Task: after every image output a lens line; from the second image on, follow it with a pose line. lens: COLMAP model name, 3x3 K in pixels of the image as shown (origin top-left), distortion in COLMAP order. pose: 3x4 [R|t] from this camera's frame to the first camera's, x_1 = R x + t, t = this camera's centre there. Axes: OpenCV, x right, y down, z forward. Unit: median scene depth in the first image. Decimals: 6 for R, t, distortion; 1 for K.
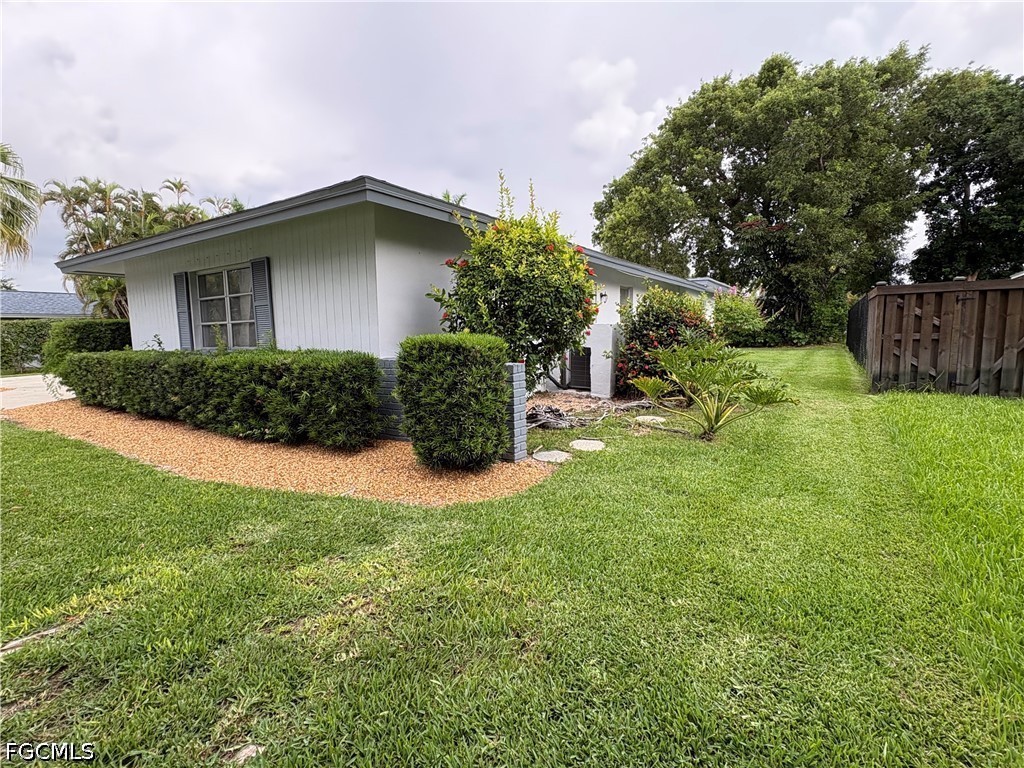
lens RADIAL K [[478.9, 0, 513.5], [0, 478.9, 382.8], [0, 0, 1]] dist [0.002489, 0.000223]
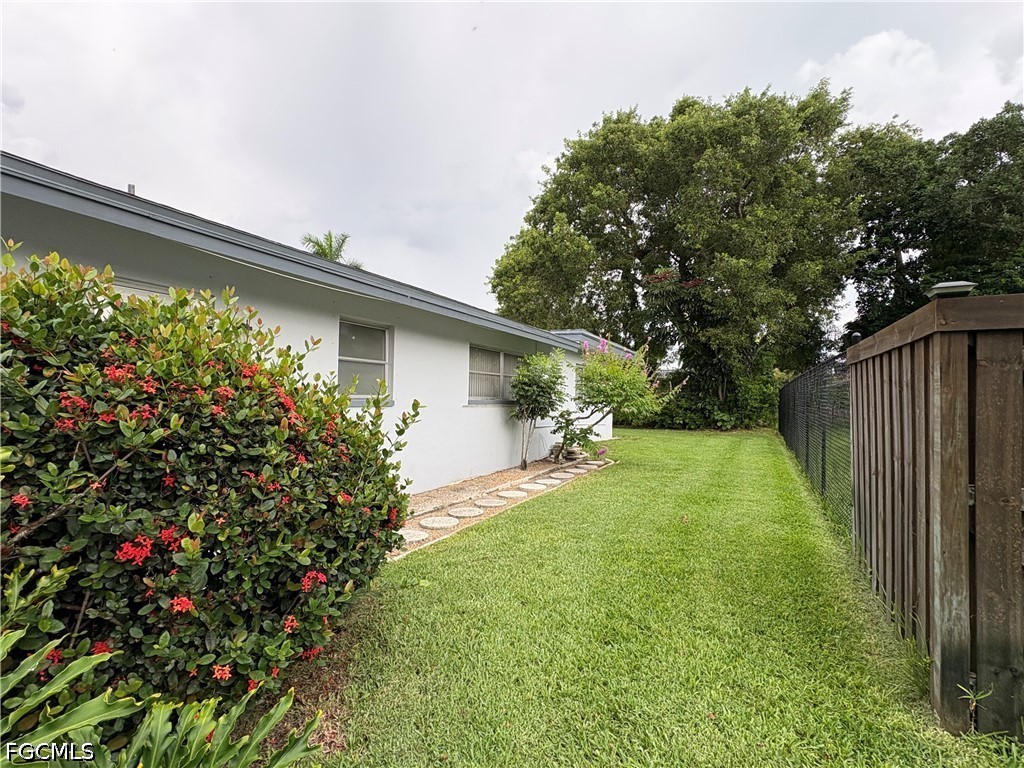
lens RADIAL K [[478.9, 0, 511.9], [0, 478.9, 383.9], [0, 0, 1]] dist [0.002489, 0.000223]
pose [[0.993583, 0.039615, 0.105937, 0.162245], [-0.024955, 0.990355, -0.136287, -0.036823], [-0.110314, 0.132769, 0.984989, 0.249336]]
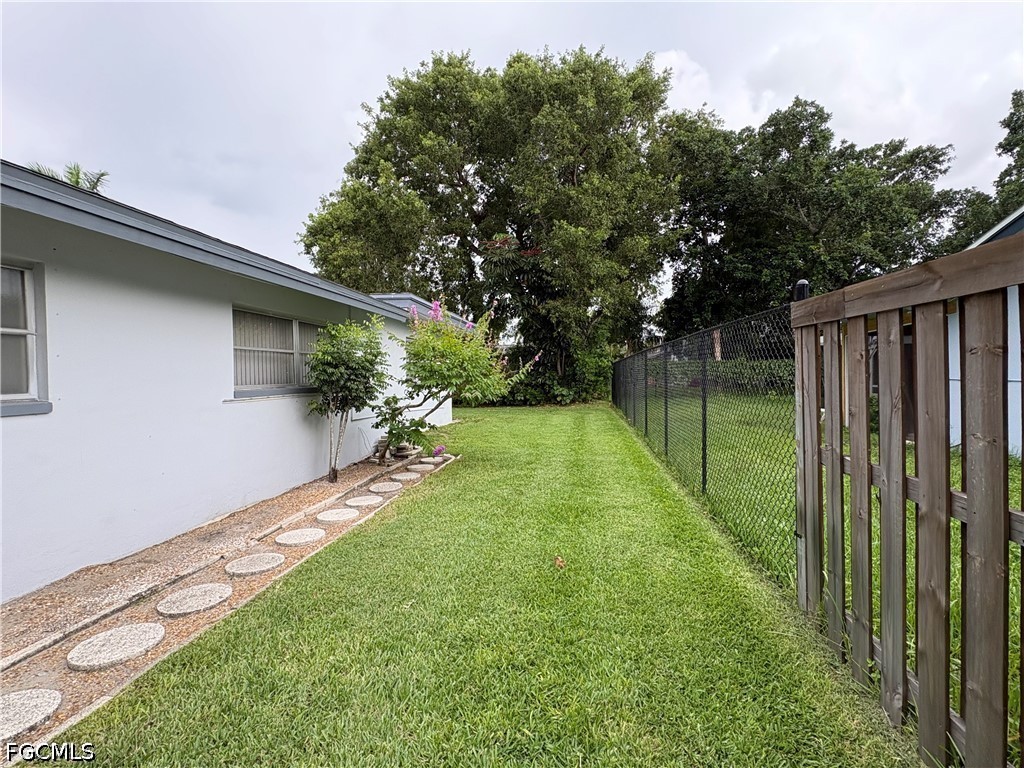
lens RADIAL K [[478.9, 0, 507.0], [0, 478.9, 380.9], [0, 0, 1]] dist [0.002489, 0.000223]
pose [[0.909892, 0.000836, 0.414845, 0.189894], [0.040520, 0.995037, -0.090878, -0.049734], [-0.412863, 0.099499, 0.905342, 0.329748]]
